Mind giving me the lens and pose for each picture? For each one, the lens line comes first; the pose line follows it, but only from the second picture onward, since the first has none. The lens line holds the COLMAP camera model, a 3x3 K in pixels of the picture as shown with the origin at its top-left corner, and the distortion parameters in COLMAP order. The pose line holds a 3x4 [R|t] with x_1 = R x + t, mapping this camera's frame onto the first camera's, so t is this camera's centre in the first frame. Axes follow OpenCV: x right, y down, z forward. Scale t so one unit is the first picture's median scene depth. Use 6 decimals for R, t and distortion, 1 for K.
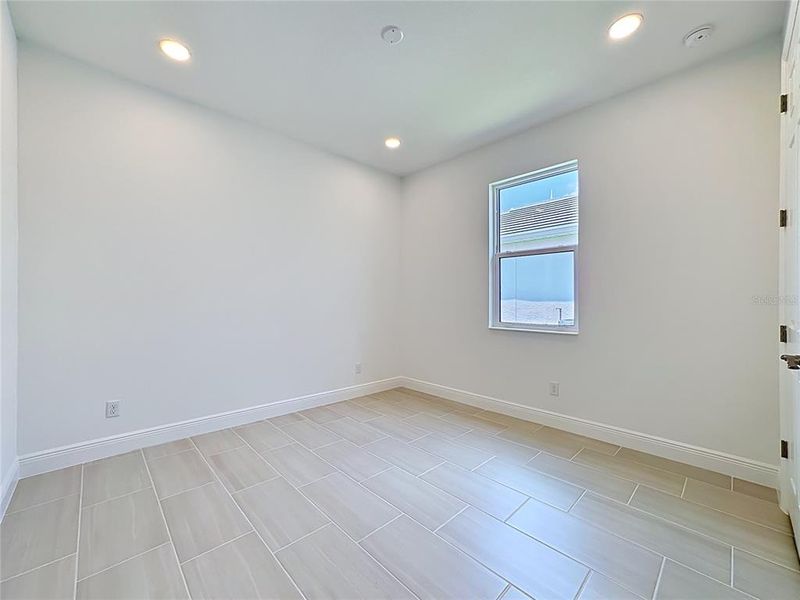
lens RADIAL K [[333.3, 0, 398.7], [0, 333.3, 301.5], [0, 0, 1]] dist [-0.000966, 0.002135]
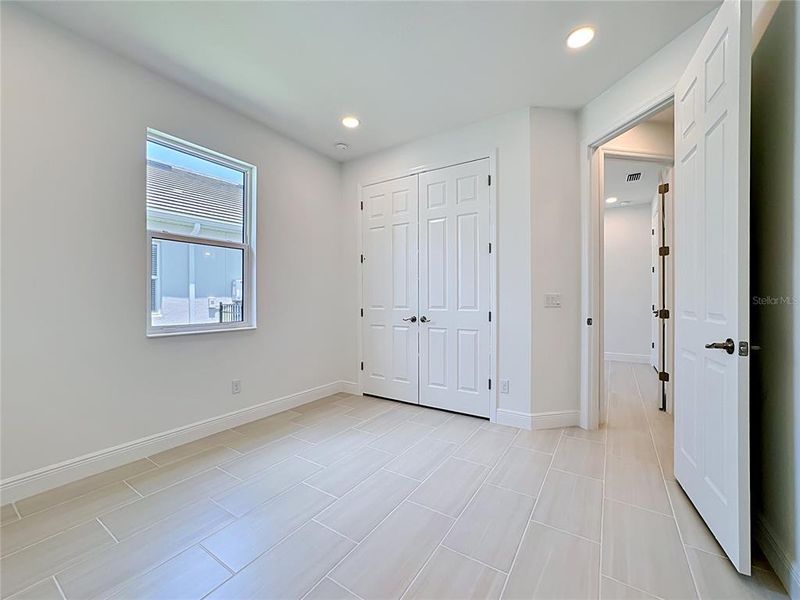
lens RADIAL K [[333.3, 0, 404.2], [0, 333.3, 300.7], [0, 0, 1]] dist [-0.000966, 0.002135]
pose [[-0.208019, -0.008036, 0.978092, -0.586021], [0.013573, 0.999846, 0.011101, 0.004645], [-0.978031, 0.015585, -0.207878, 0.709431]]
